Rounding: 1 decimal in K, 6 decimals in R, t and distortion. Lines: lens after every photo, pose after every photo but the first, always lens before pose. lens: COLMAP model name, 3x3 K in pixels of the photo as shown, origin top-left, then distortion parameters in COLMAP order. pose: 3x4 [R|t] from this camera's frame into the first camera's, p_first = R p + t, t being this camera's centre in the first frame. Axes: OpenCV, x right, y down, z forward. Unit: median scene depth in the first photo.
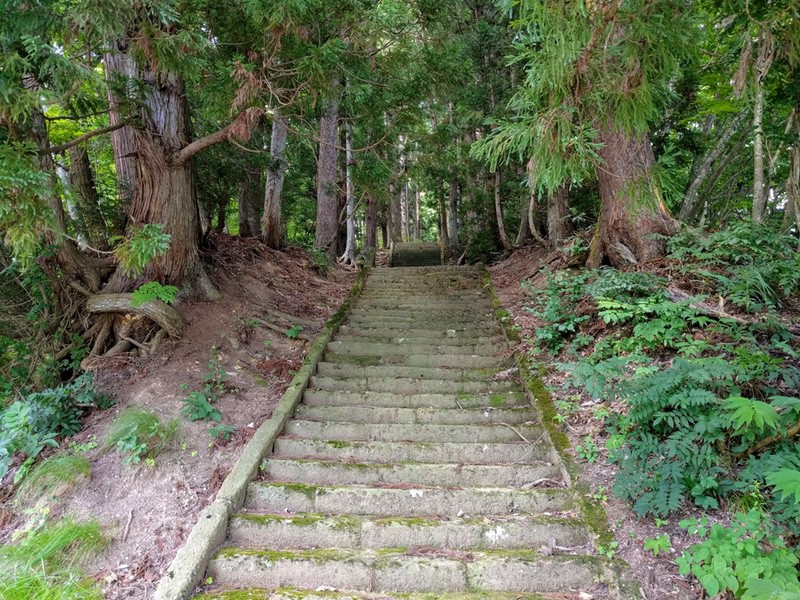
lens RADIAL K [[600.7, 0, 396.6], [0, 600.7, 294.5], [0, 0, 1]] dist [0.070613, -0.157953]
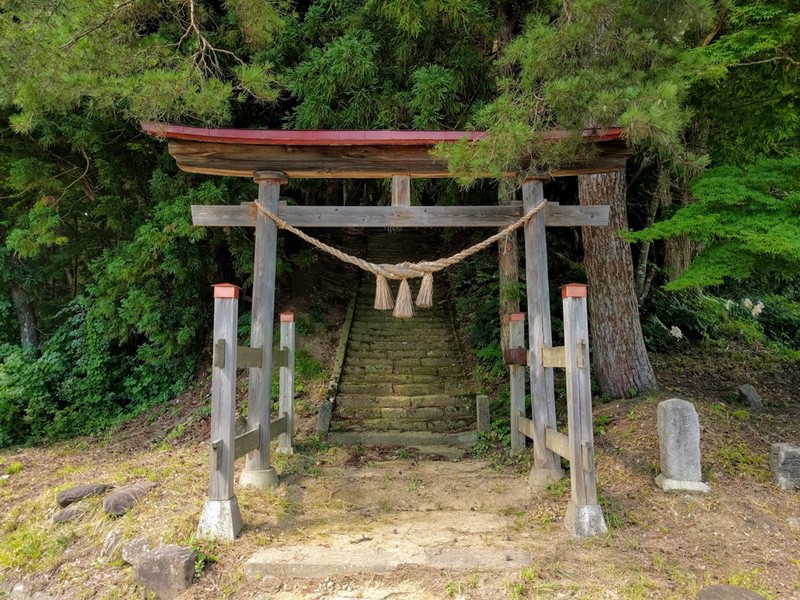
lens RADIAL K [[600.7, 0, 396.6], [0, 600.7, 294.5], [0, 0, 1]] dist [0.070613, -0.157953]
pose [[0.998622, -0.004951, 0.052239, -0.140100], [-0.001553, 0.992313, 0.123742, -0.239704], [-0.052450, -0.123652, 0.990939, -1.653366]]
